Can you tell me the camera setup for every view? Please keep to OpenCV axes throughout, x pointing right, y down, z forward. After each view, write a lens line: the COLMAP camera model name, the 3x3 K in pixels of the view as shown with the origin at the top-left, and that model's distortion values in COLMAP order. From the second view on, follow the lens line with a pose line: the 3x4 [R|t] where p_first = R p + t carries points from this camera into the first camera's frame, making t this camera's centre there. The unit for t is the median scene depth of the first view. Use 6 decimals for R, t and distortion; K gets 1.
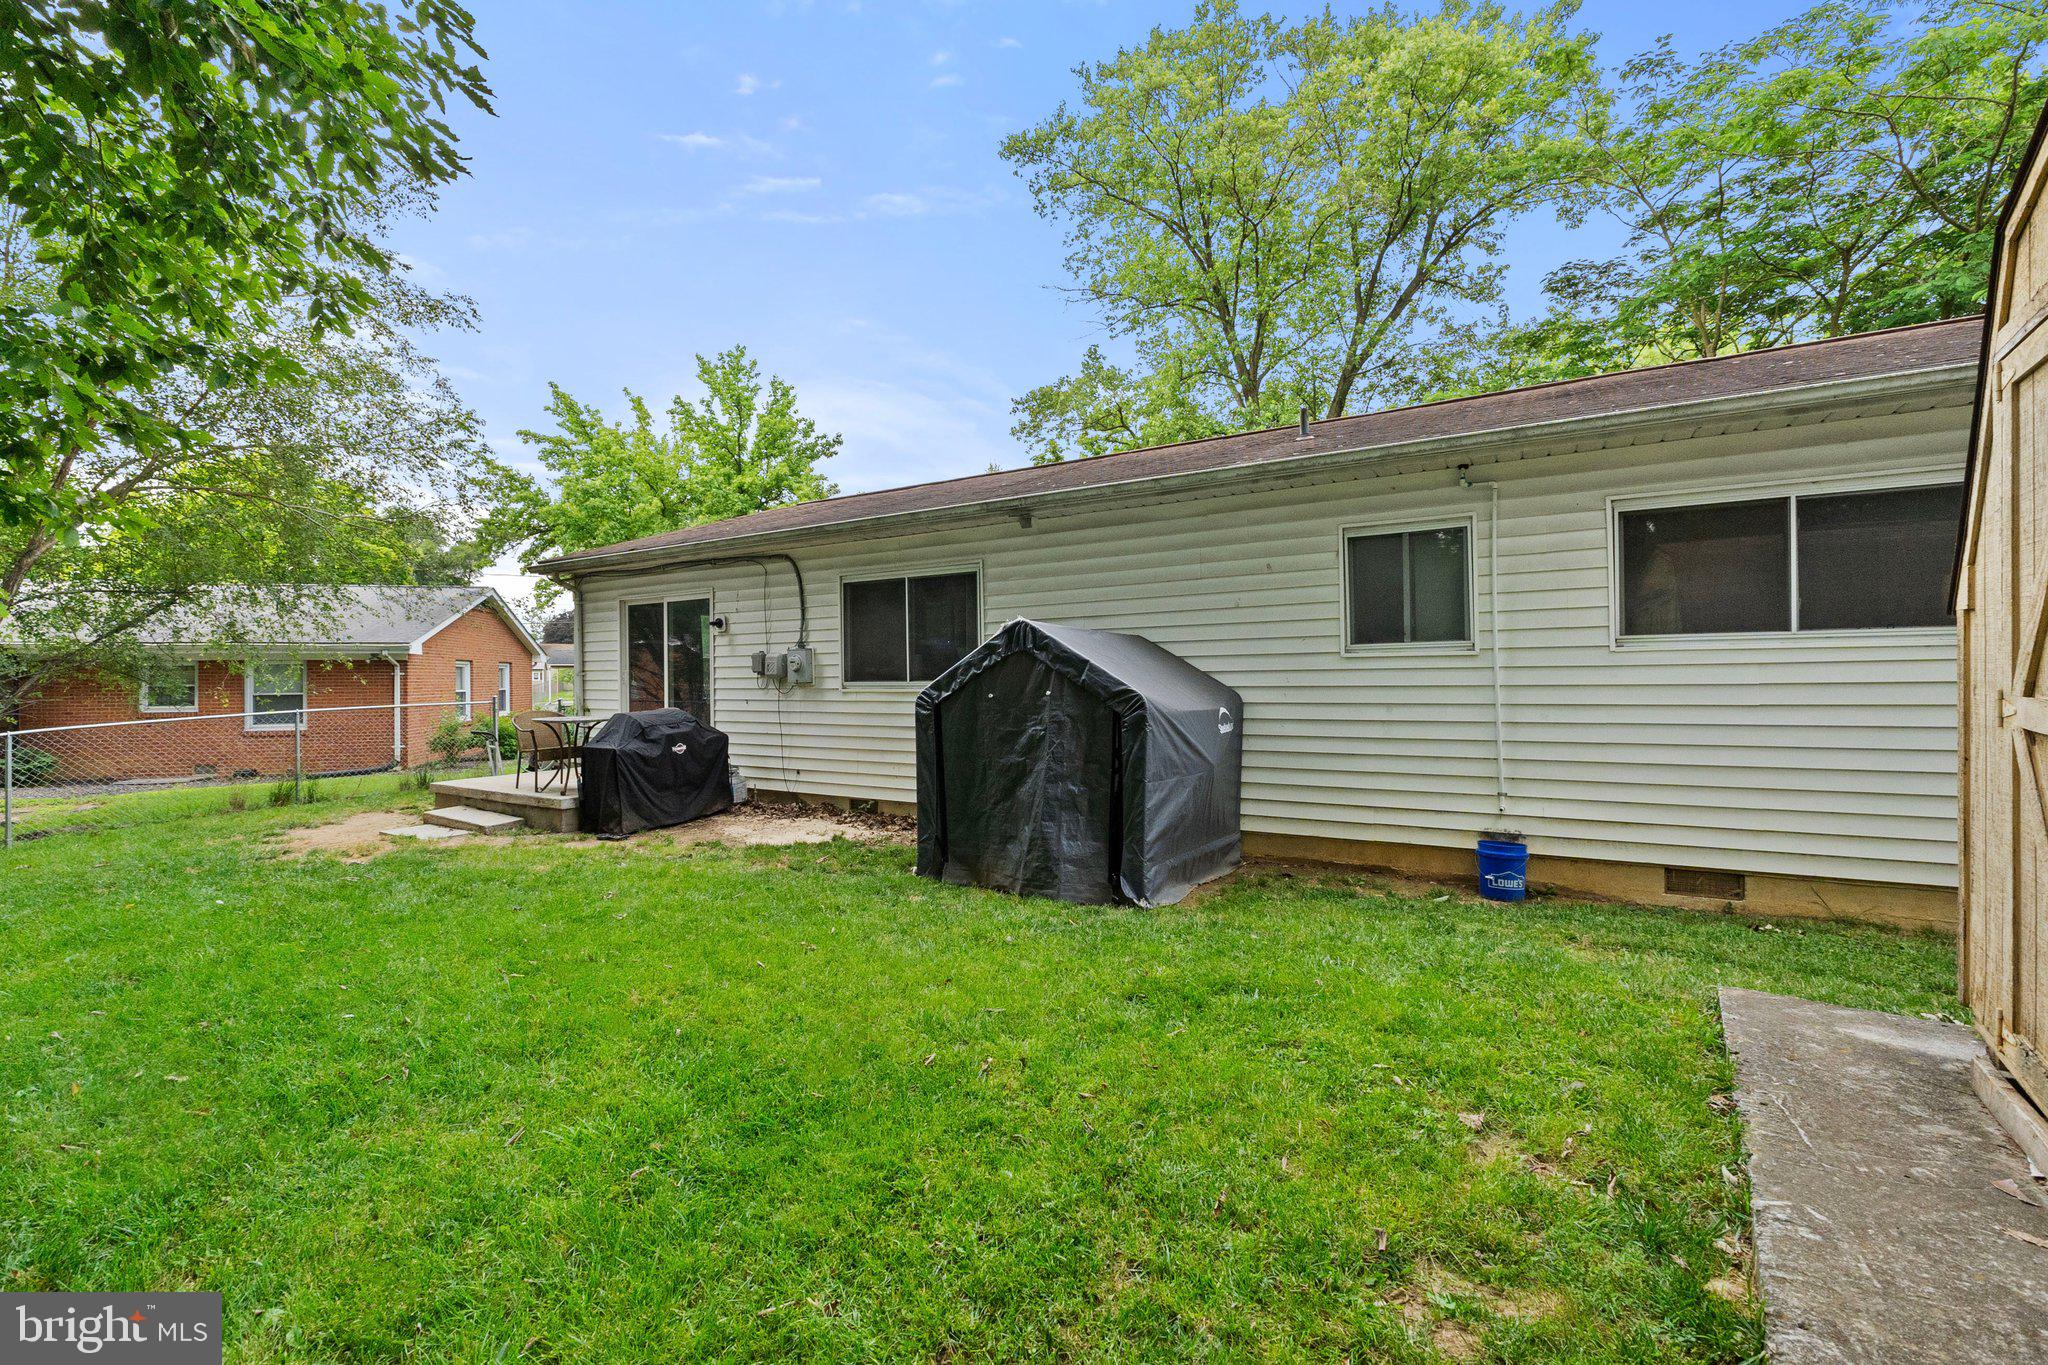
lens RADIAL K [[879.2, 0, 1027.5], [0, 879.2, 691.1], [0, 0, 1]] dist [-0.000348, -0.000002]
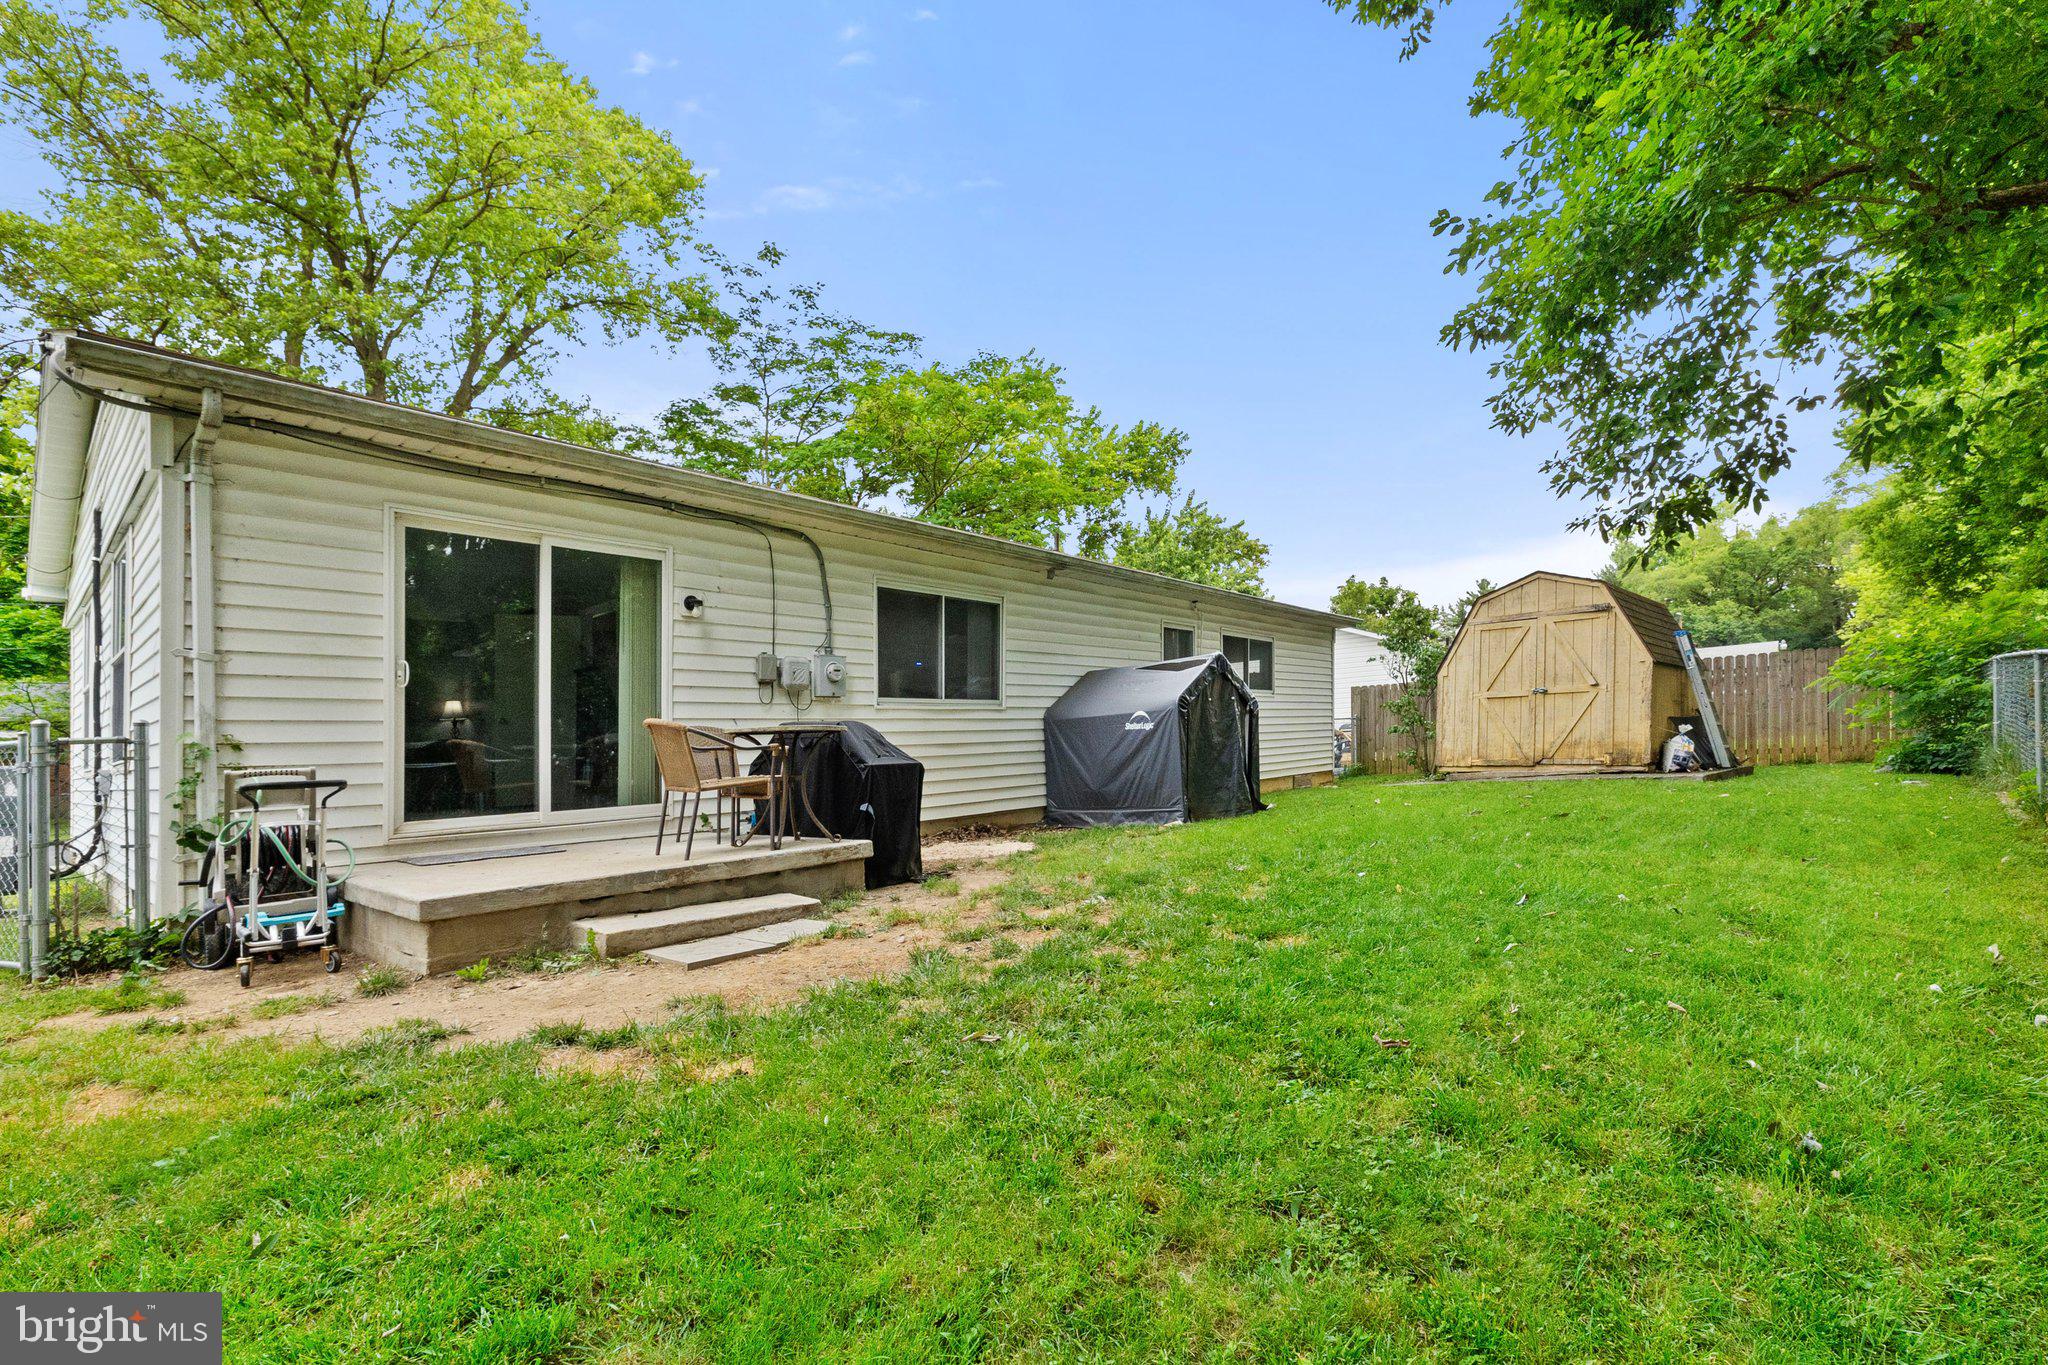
lens RADIAL K [[879.2, 0, 1027.7], [0, 879.2, 701.0], [0, 0, 1]] dist [-0.000348, -0.000002]
pose [[0.153354, 0.011046, 0.988110, -1.034047], [-0.009655, 0.999907, -0.009680, 0.000604], [-0.988124, -0.008056, 0.153447, 0.690978]]
